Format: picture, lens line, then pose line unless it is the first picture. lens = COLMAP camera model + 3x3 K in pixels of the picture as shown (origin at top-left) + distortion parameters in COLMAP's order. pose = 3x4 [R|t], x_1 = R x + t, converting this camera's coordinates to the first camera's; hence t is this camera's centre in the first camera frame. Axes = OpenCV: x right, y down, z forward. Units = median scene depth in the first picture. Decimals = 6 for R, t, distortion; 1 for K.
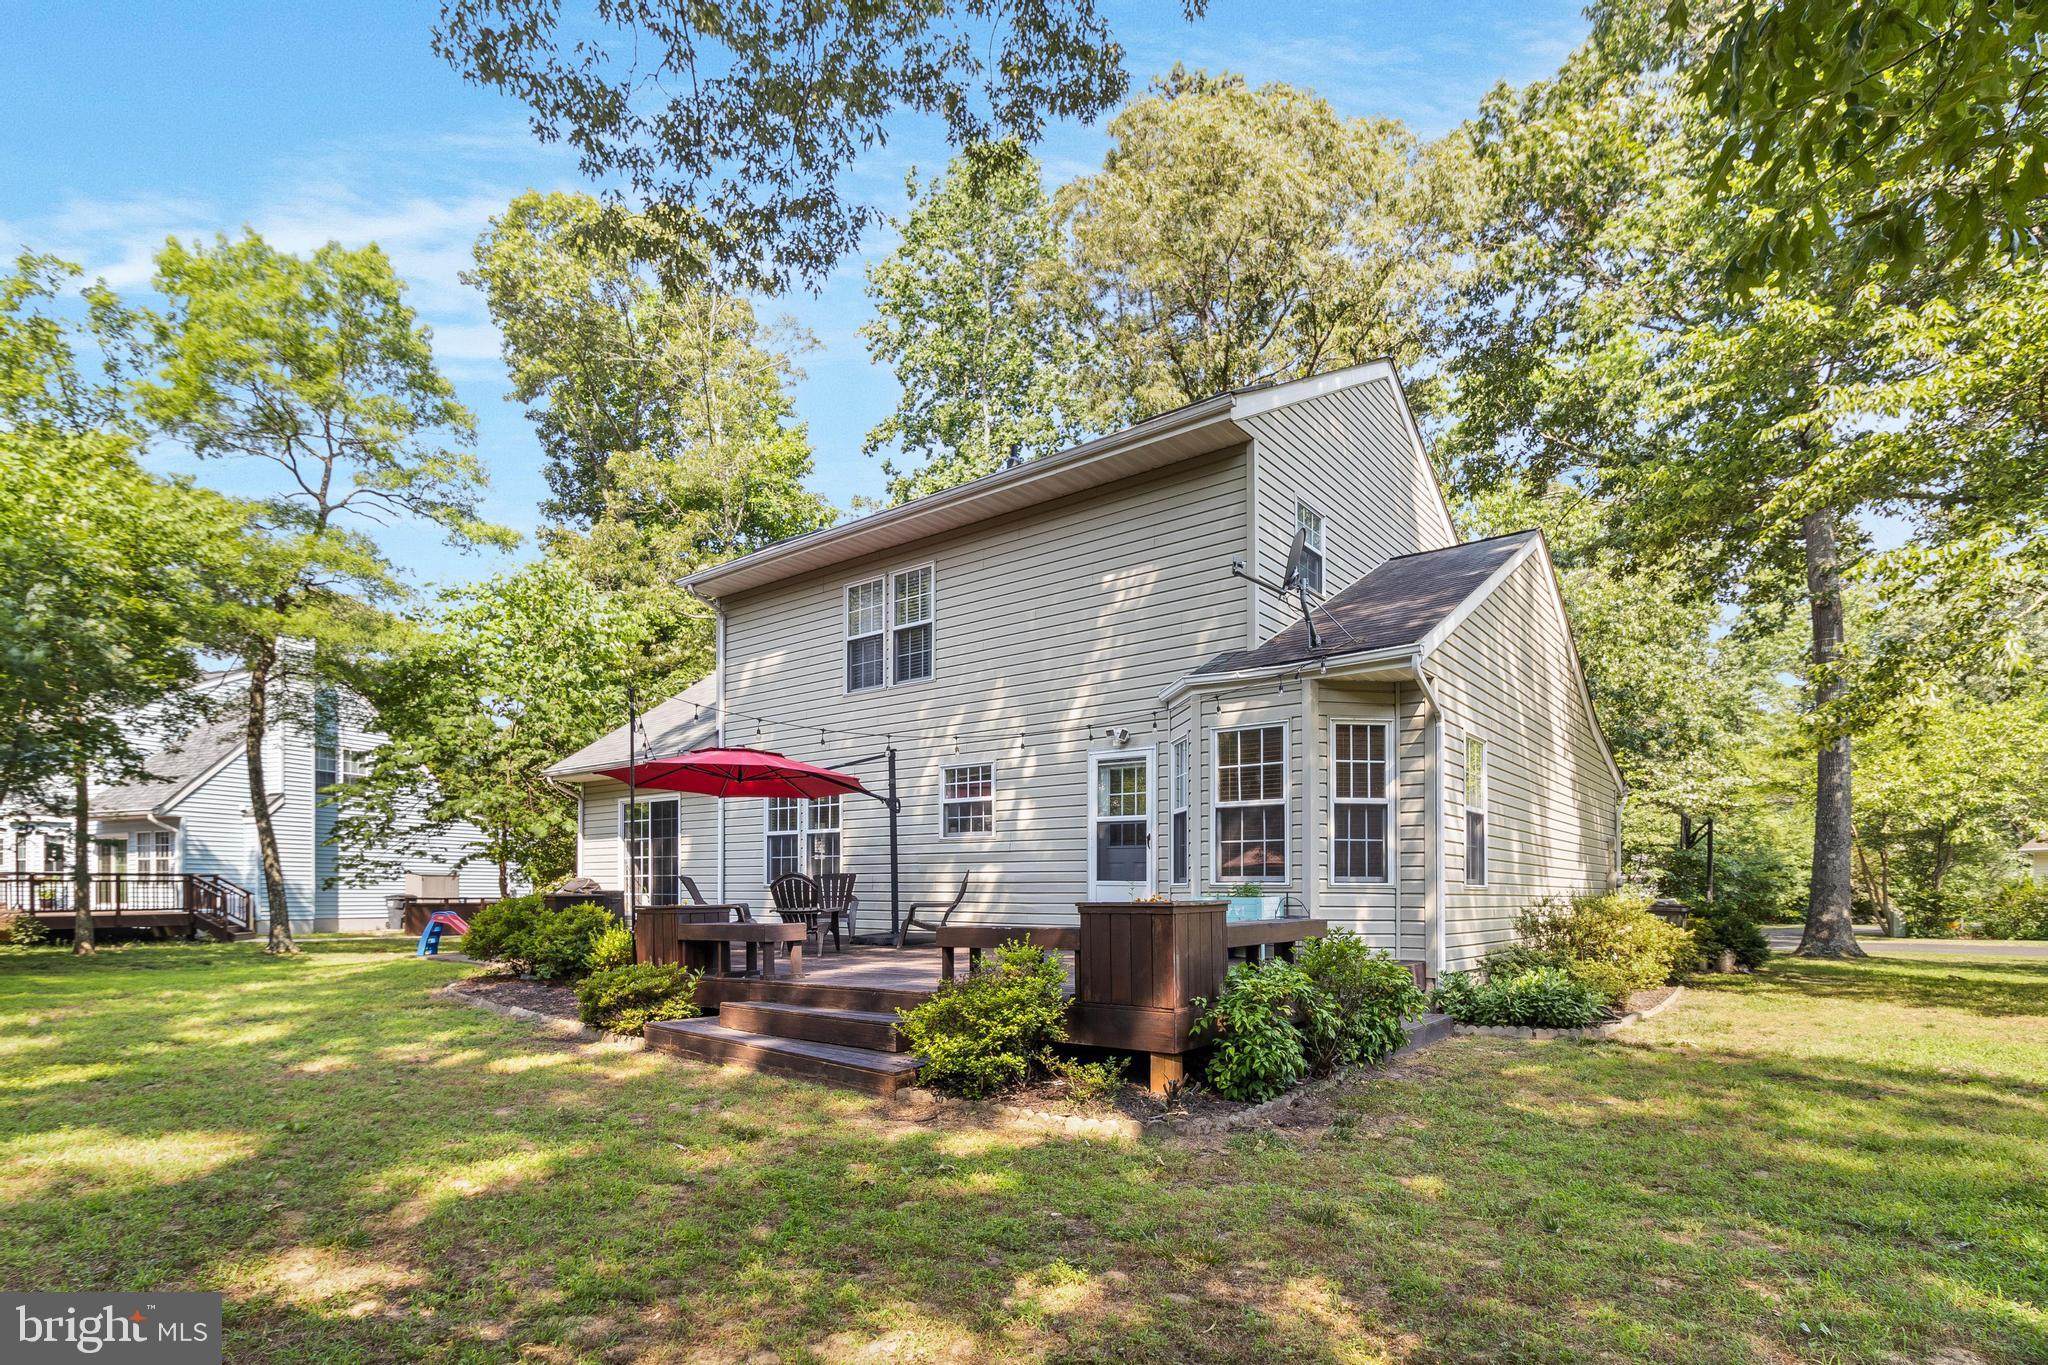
lens RADIAL K [[943.9, 0, 1017.7], [0, 943.9, 673.3], [0, 0, 1]] dist [0.003034, 0.000070]
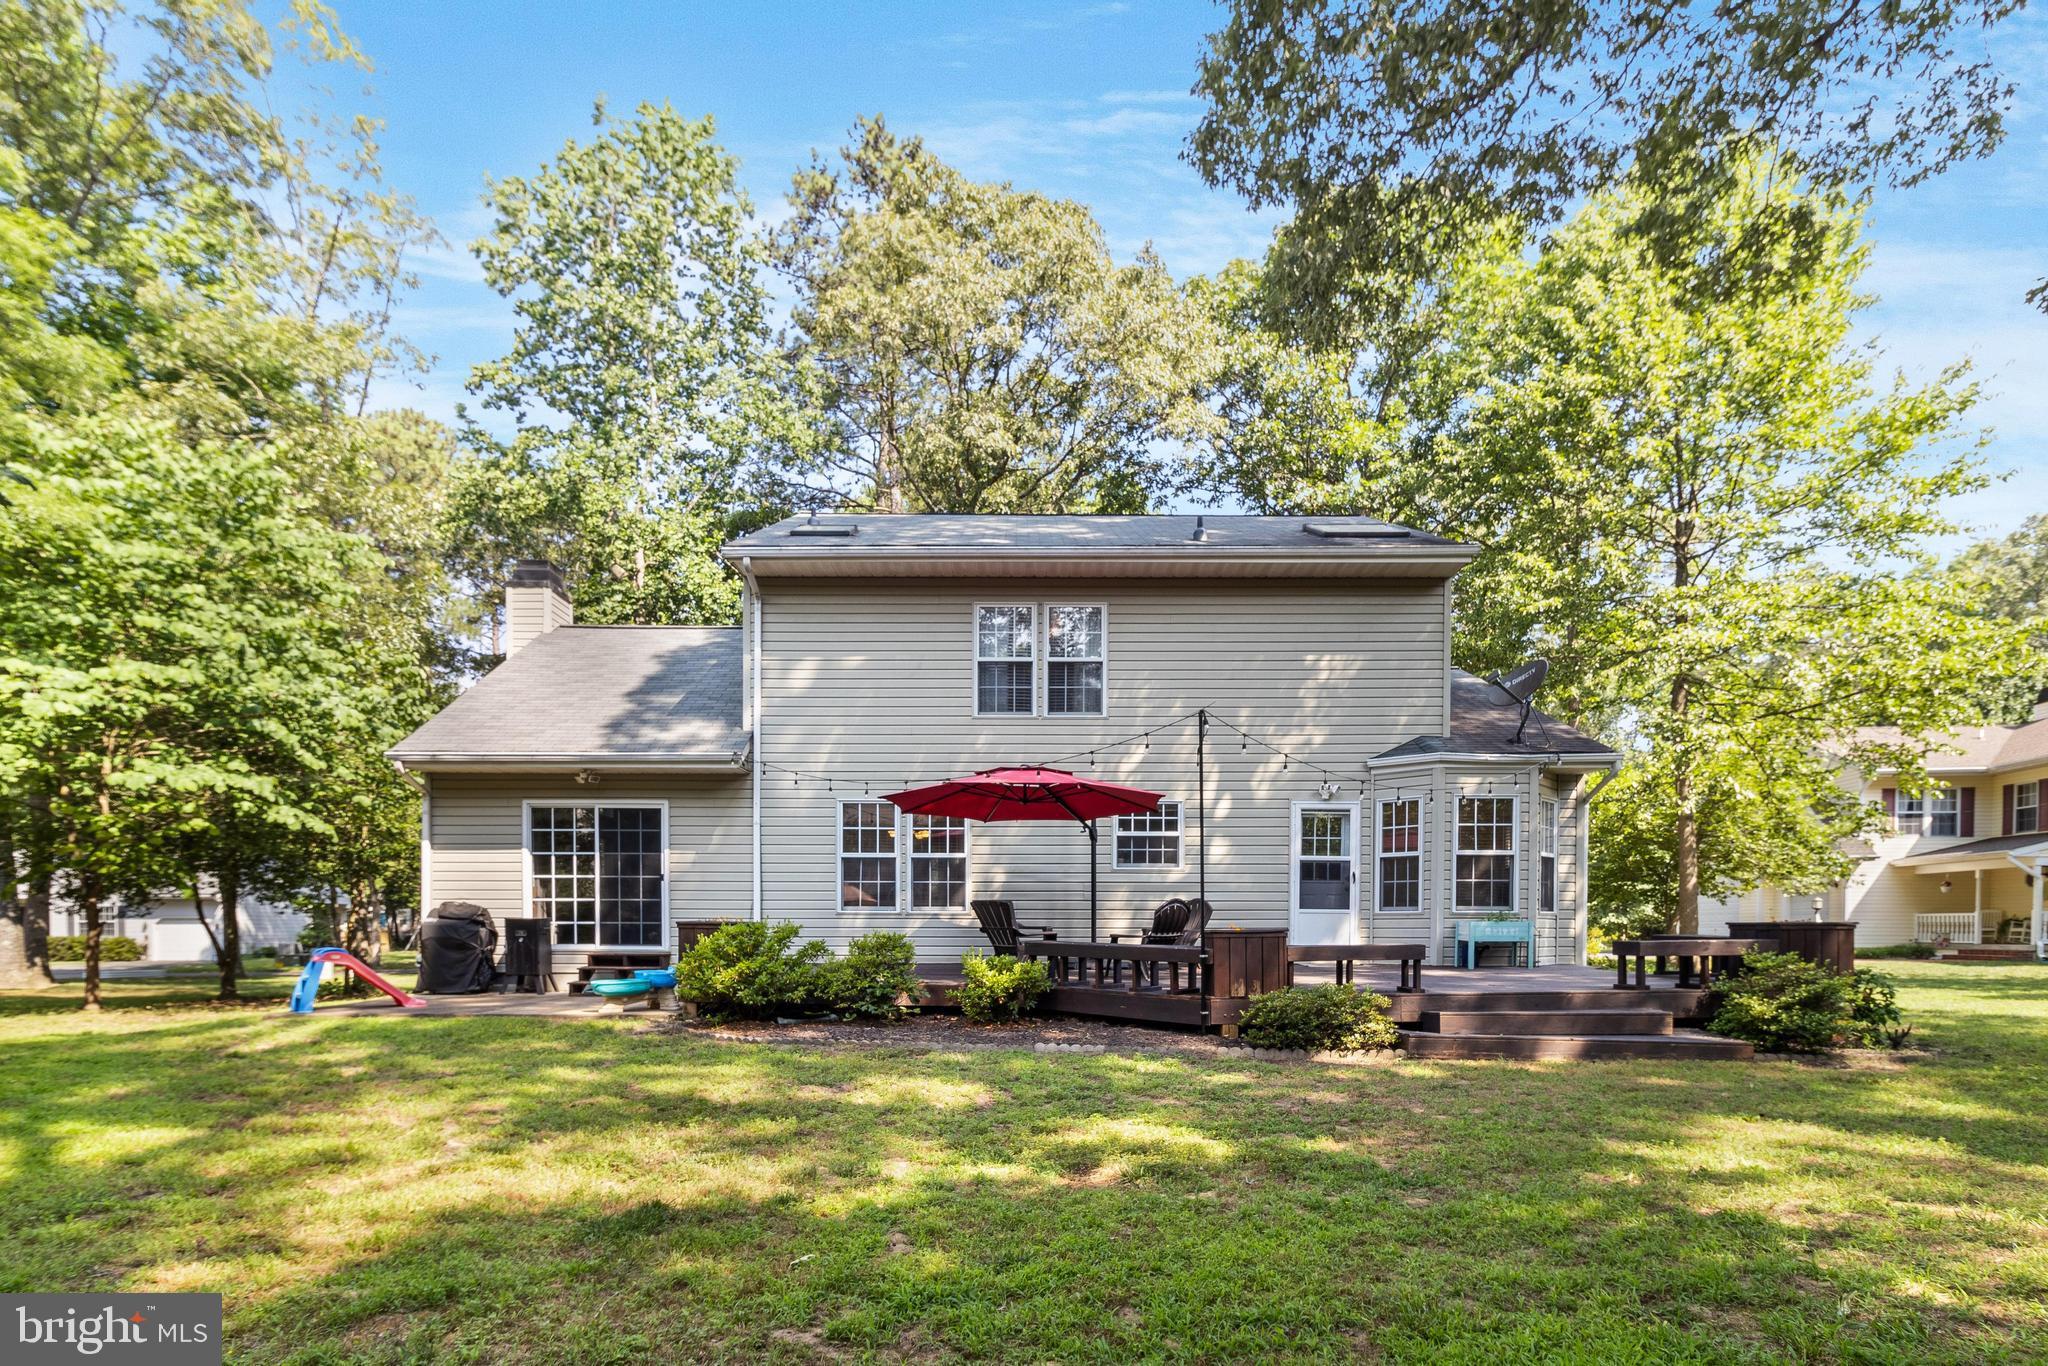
lens RADIAL K [[953.4, 0, 1030.7], [0, 953.4, 706.7], [0, 0, 1]] dist [0.000022, -0.000191]
pose [[0.814124, 0.145029, 0.562288, -0.789830], [-0.131827, 0.989187, -0.064269, 0.078098], [-0.565529, -0.021802, 0.824440, 0.184155]]
